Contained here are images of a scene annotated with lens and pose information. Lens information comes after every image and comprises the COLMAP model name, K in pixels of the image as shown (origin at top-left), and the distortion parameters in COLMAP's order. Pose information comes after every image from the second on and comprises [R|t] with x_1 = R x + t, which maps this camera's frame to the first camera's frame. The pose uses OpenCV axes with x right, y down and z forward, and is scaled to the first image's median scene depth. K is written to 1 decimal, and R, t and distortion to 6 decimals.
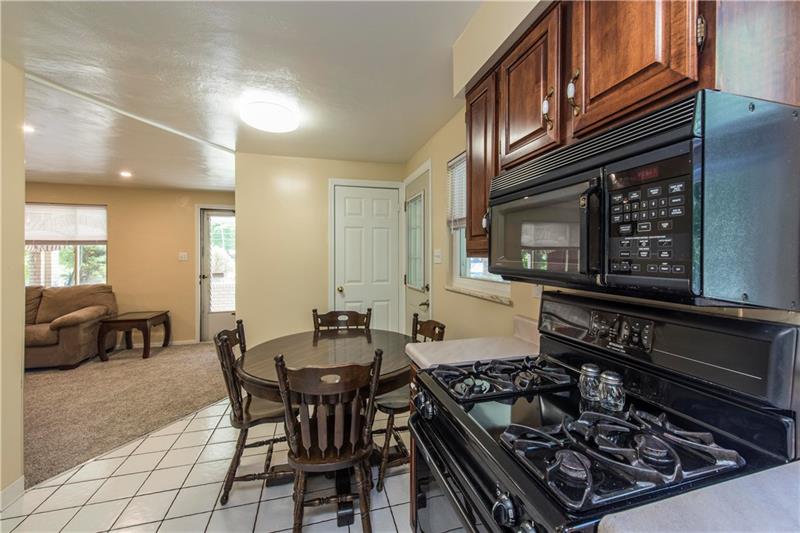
lens RADIAL K [[319.7, 0, 401.5], [0, 319.7, 256.3], [0, 0, 1]] dist [-0.004145, 0.001557]
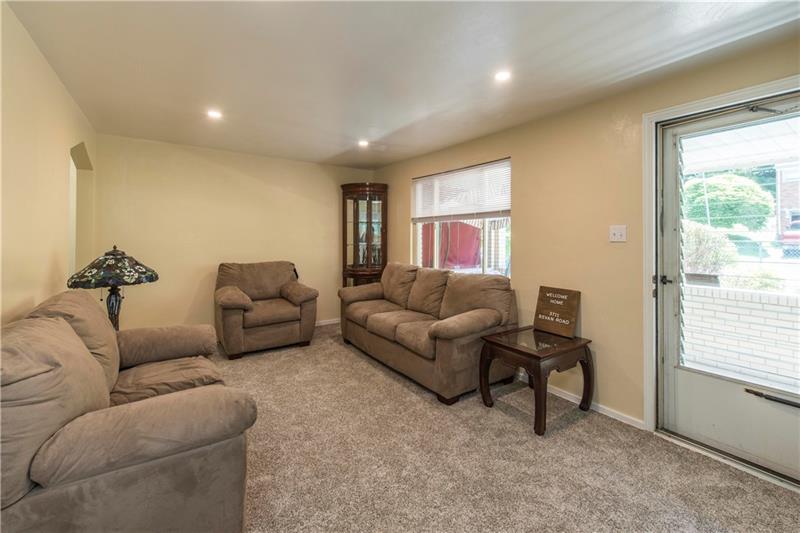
lens RADIAL K [[339.0, 0, 408.2], [0, 339.0, 233.7], [0, 0, 1]] dist [-0.003569, -0.001105]
pose [[0.331571, -0.009075, -0.943387, -0.342013], [-0.003195, 0.999937, -0.010742, 0.009322], [0.943425, 0.006576, 0.331521, 0.589389]]
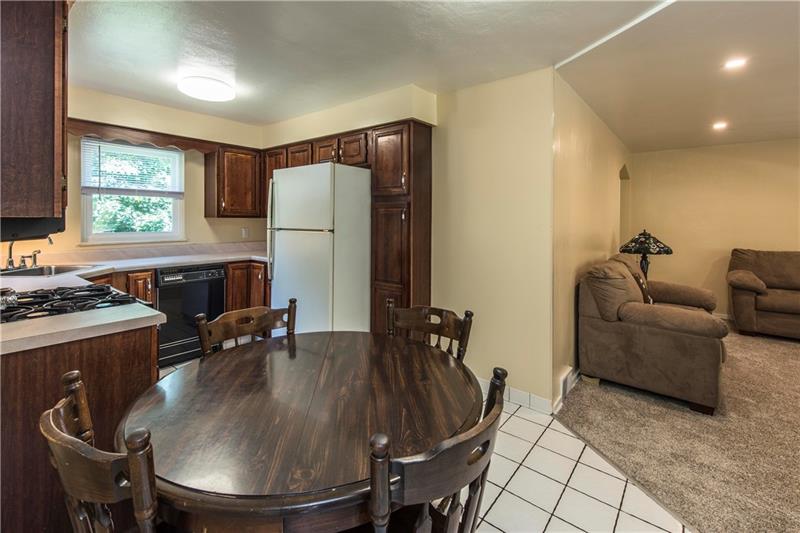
lens RADIAL K [[352.6, 0, 405.9], [0, 352.6, 218.4], [0, 0, 1]] dist [0.015691, -0.000235]
pose [[-0.818157, -0.009247, -0.574920, 0.016254], [-0.007175, 0.999957, -0.005873, 0.005611], [0.574950, -0.000679, -0.818188, 0.719377]]
